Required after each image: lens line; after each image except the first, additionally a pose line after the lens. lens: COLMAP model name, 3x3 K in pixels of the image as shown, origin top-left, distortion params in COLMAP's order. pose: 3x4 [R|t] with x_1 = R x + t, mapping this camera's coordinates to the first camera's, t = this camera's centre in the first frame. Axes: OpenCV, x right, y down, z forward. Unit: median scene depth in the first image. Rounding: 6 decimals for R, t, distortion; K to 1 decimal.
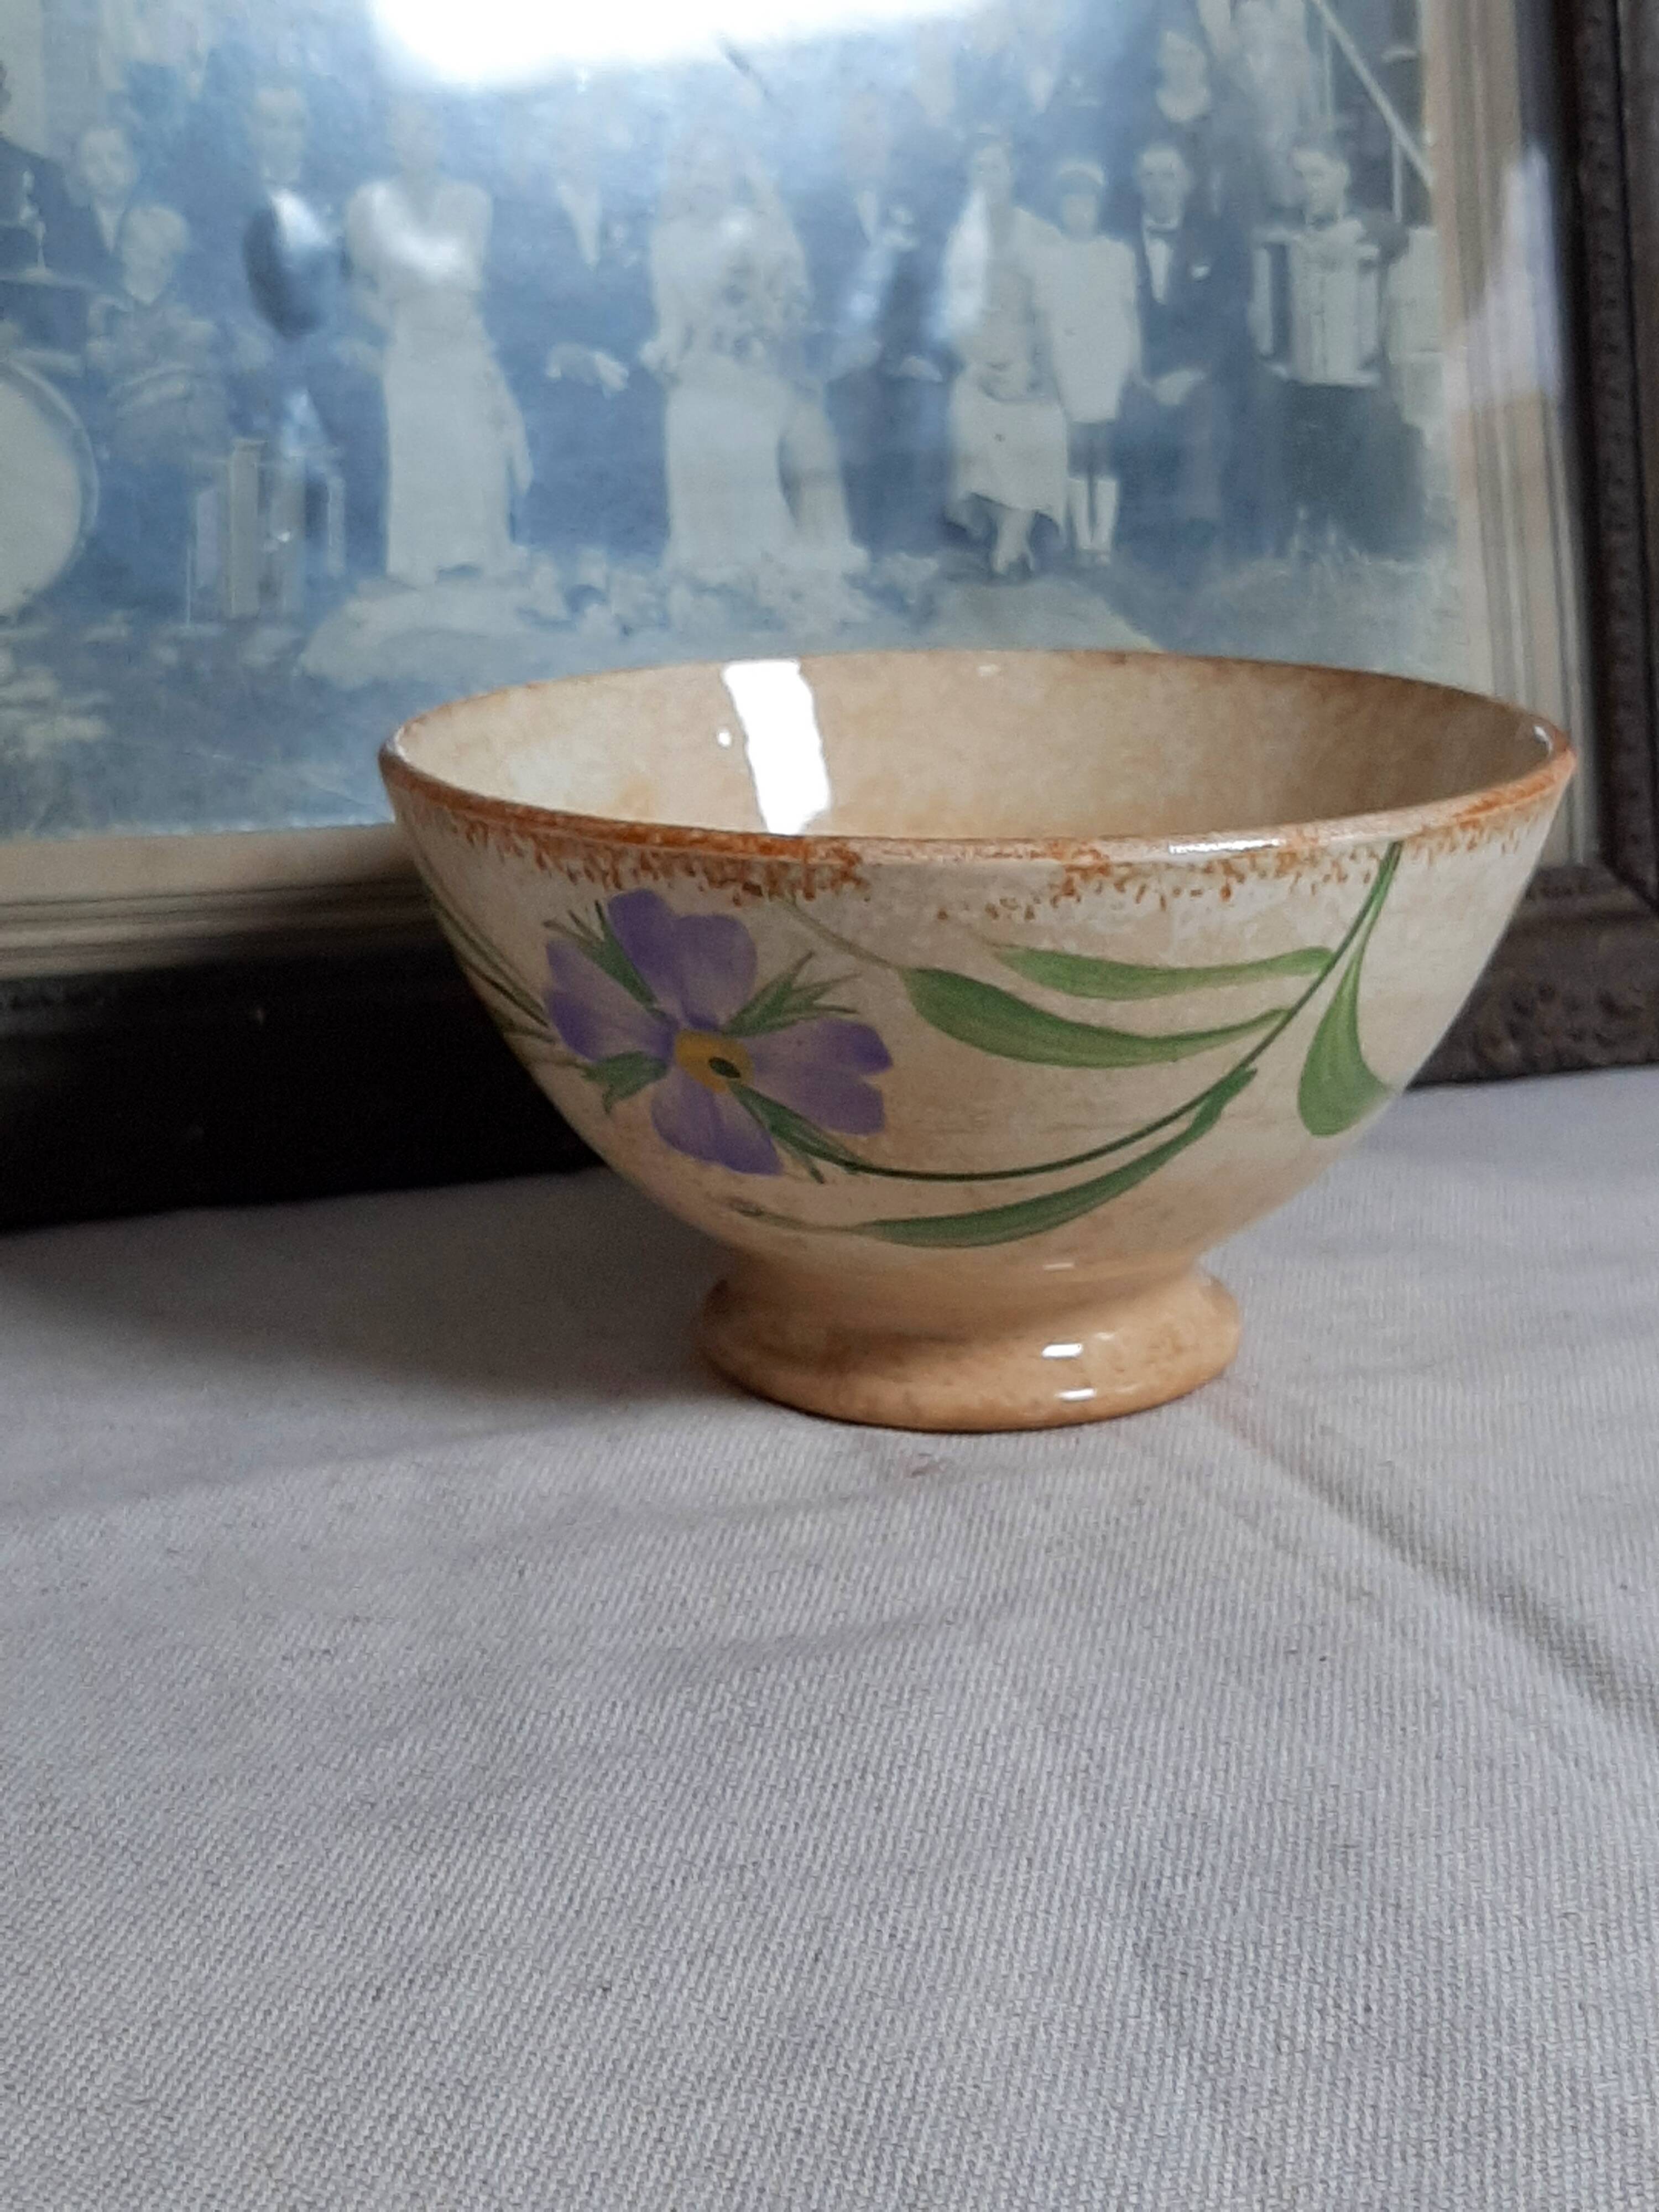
lens RADIAL K [[3466.9, 0, 814.6], [0, 3466.9, 1087.3], [0, 0, 1]] dist [0.042311, 0.000000]
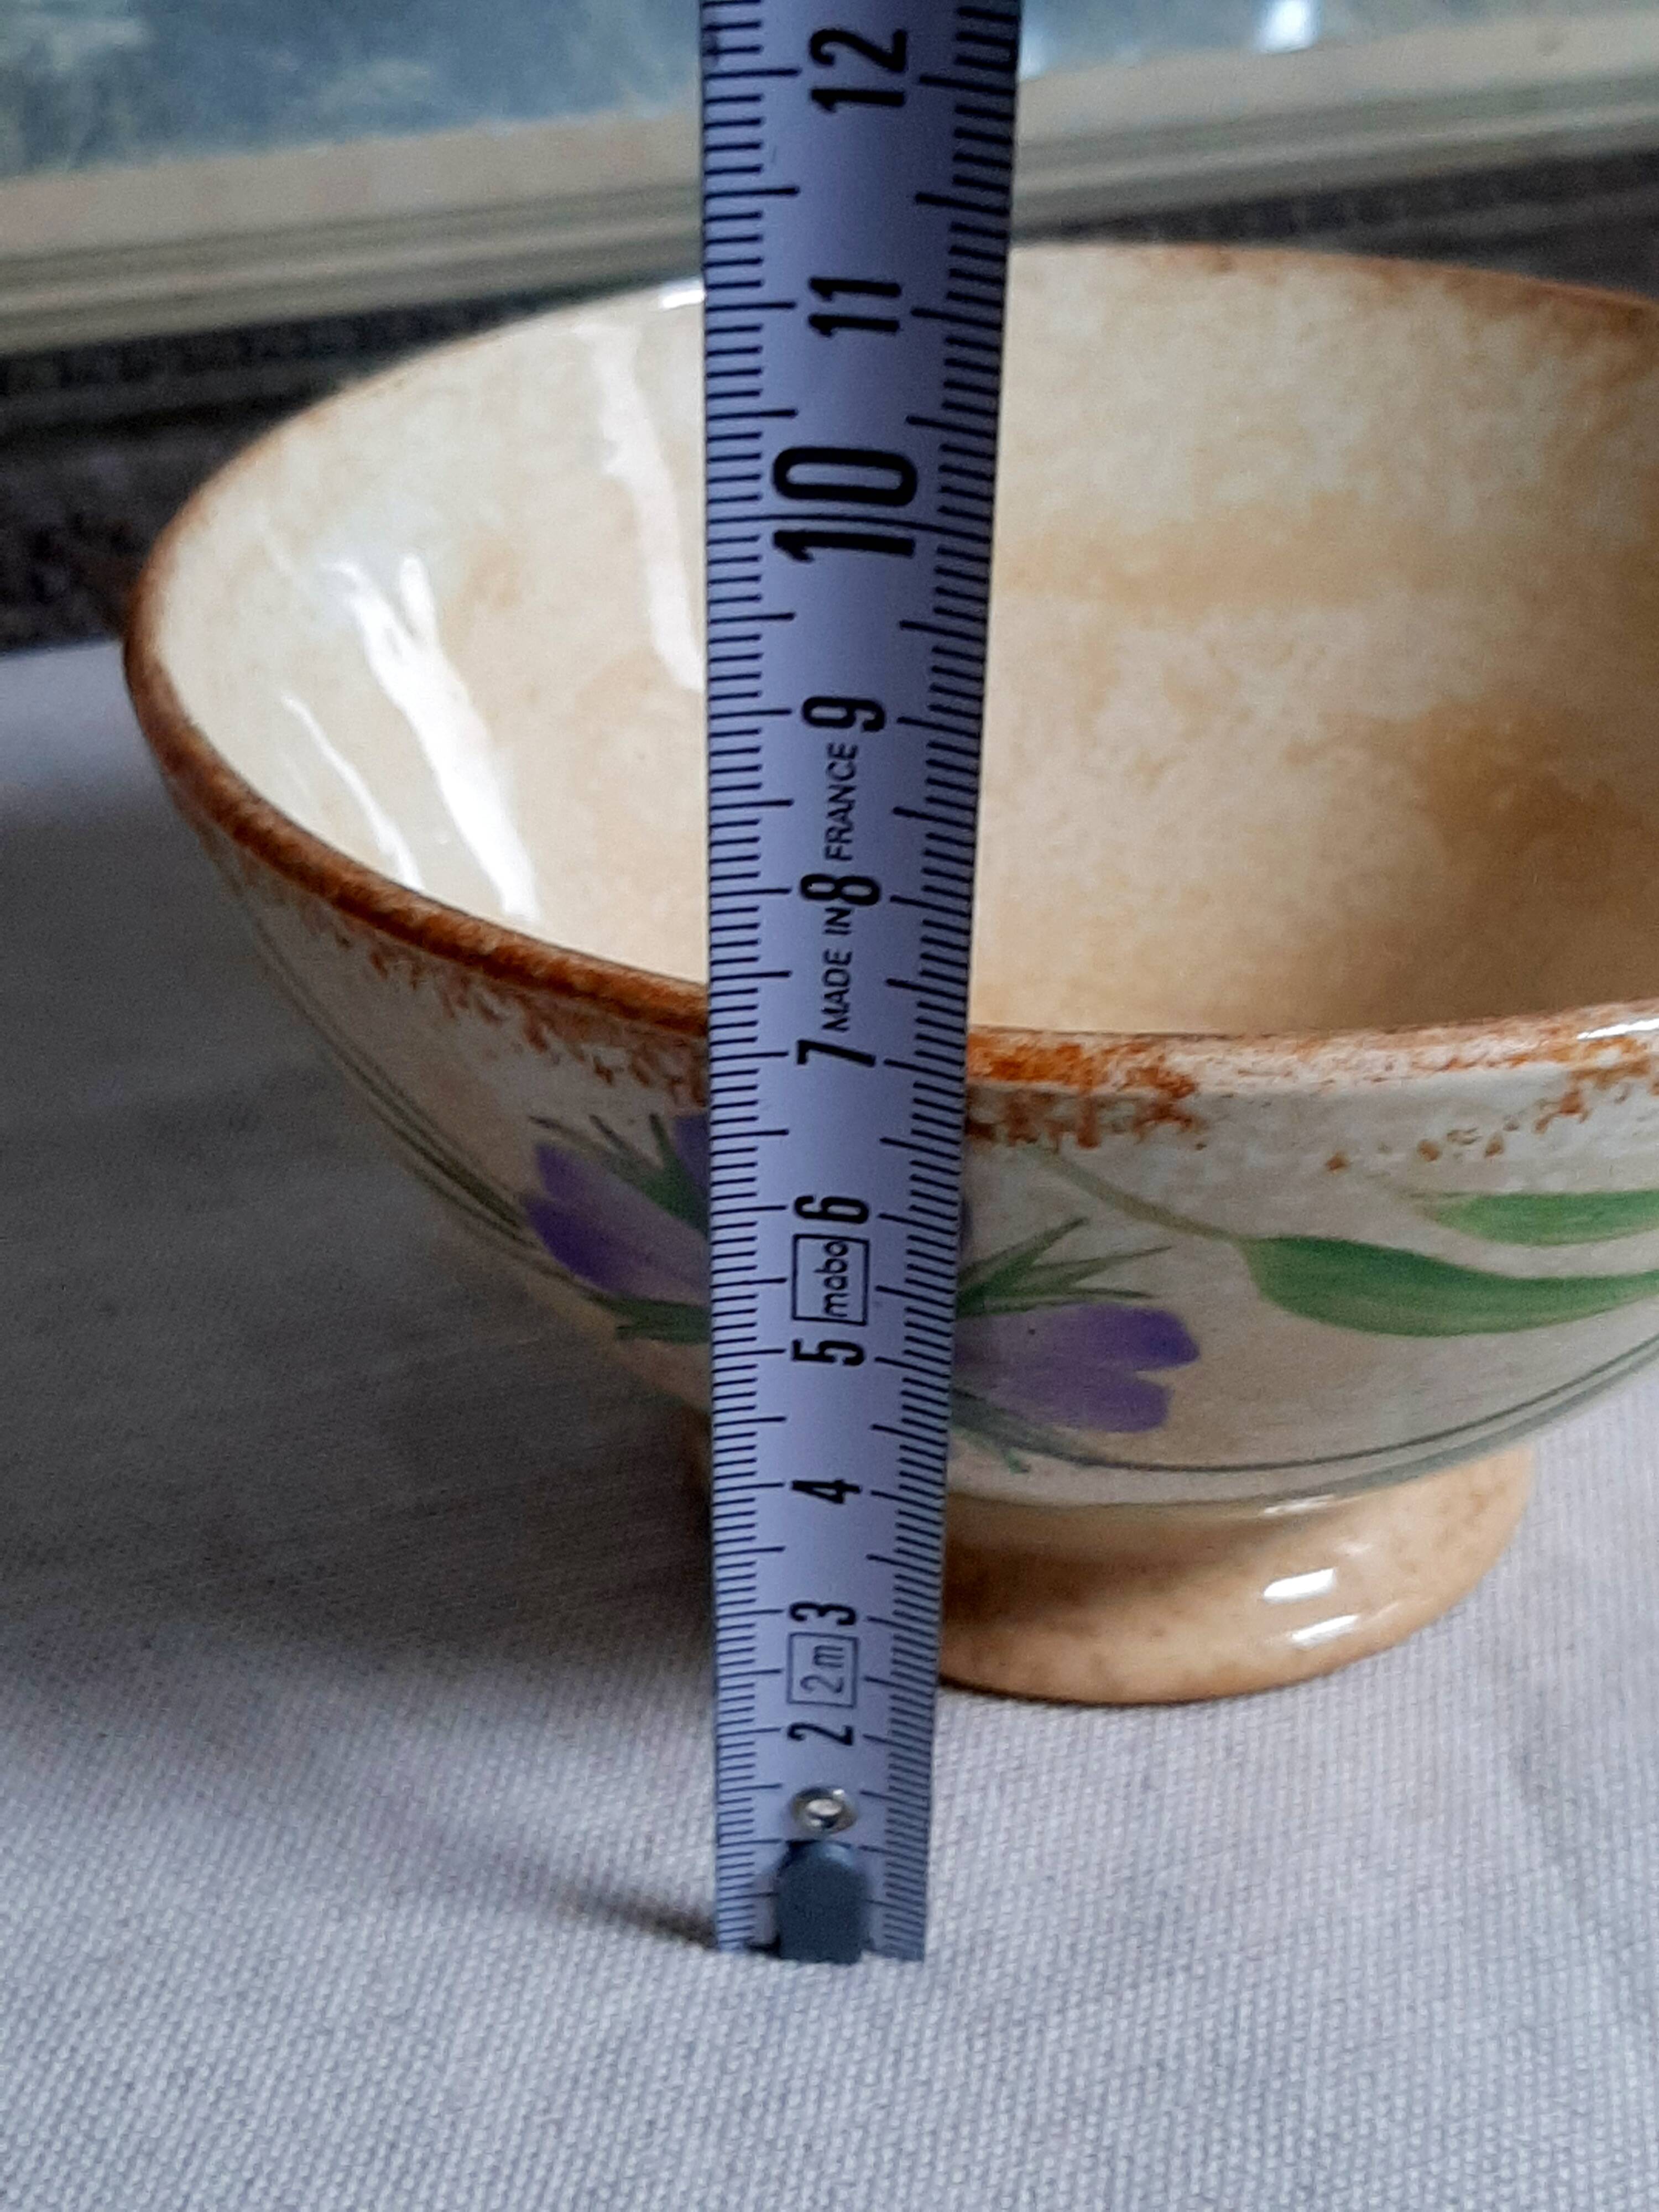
lens RADIAL K [[3466.9, 0, 758.9], [0, 3466.9, 1065.9], [0, 0, 1]] dist [0.042311, 0.000000]
pose [[0.987844, -0.088288, 0.127942, -0.114432], [0.050691, 0.961024, 0.271779, -0.206116], [-0.146950, -0.261990, 0.953817, 0.481581]]
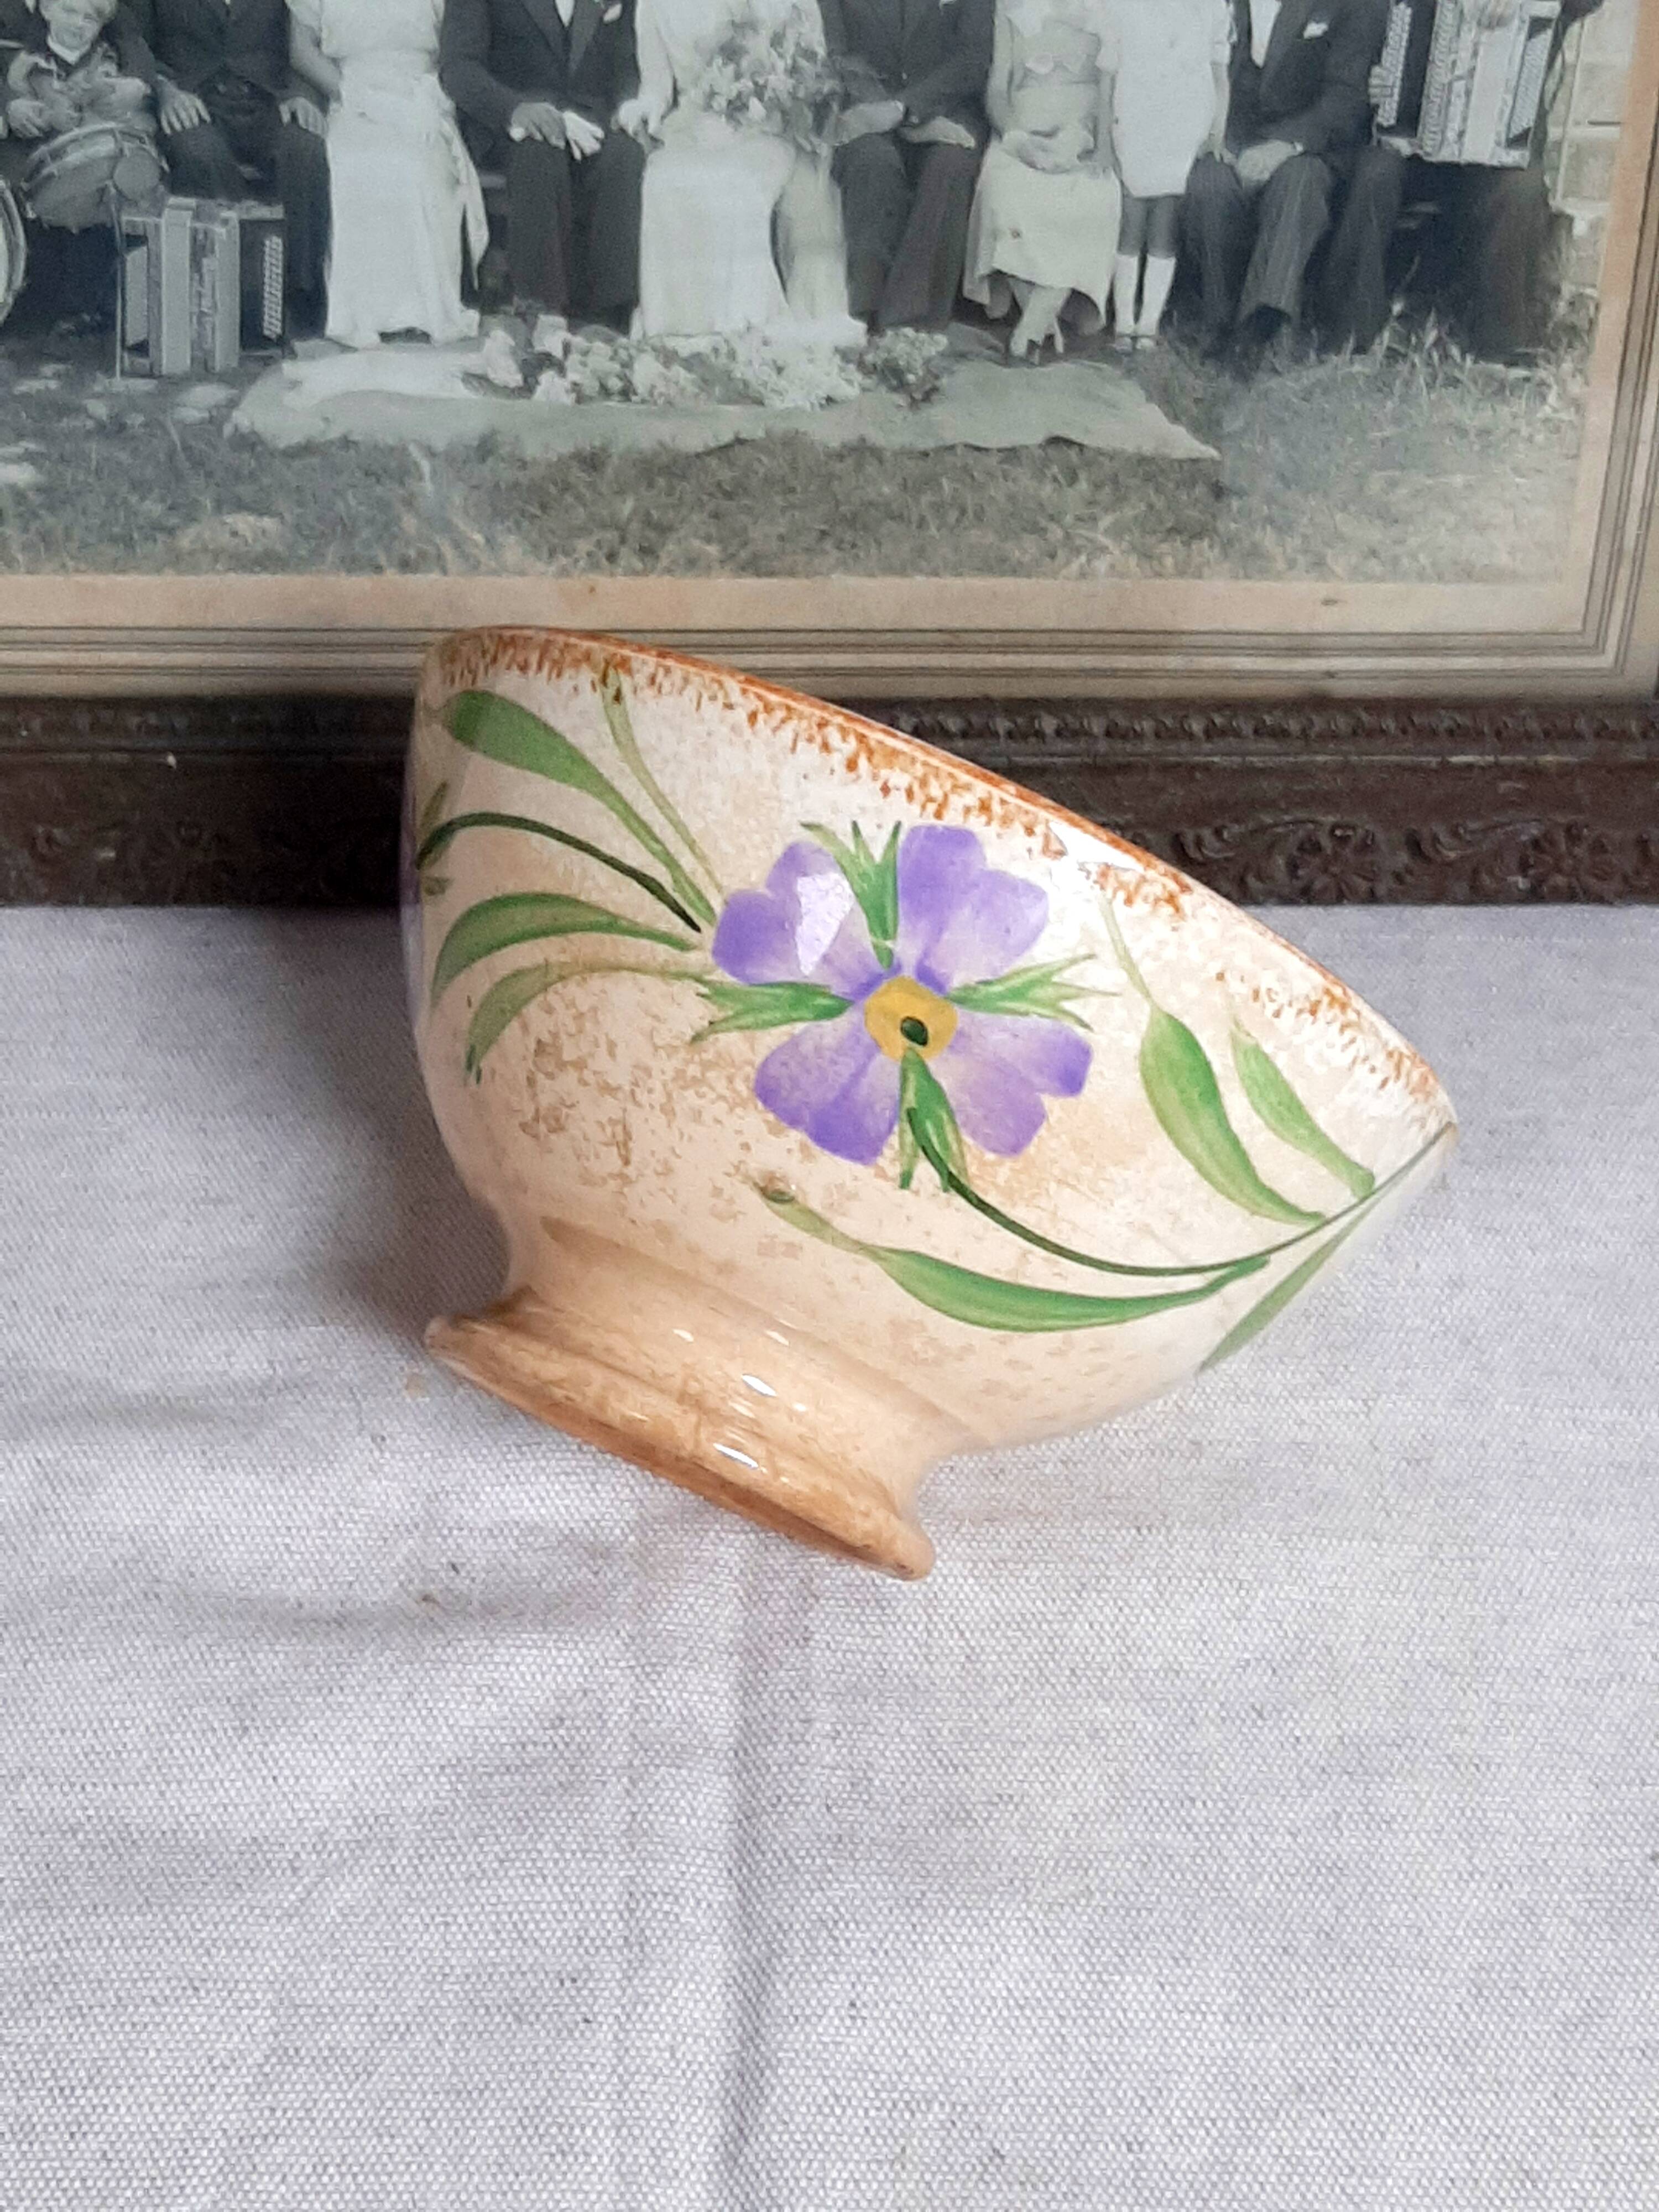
lens RADIAL K [[3466.9, 0, 817.1], [0, 3466.9, 1064.6], [0, 0, 1]] dist [0.042311, 0.000000]
pose [[0.935710, 0.256515, -0.242172, 0.401794], [-0.098419, 0.849051, 0.519062, -0.674030], [0.338764, -0.461857, 0.819712, 0.205818]]
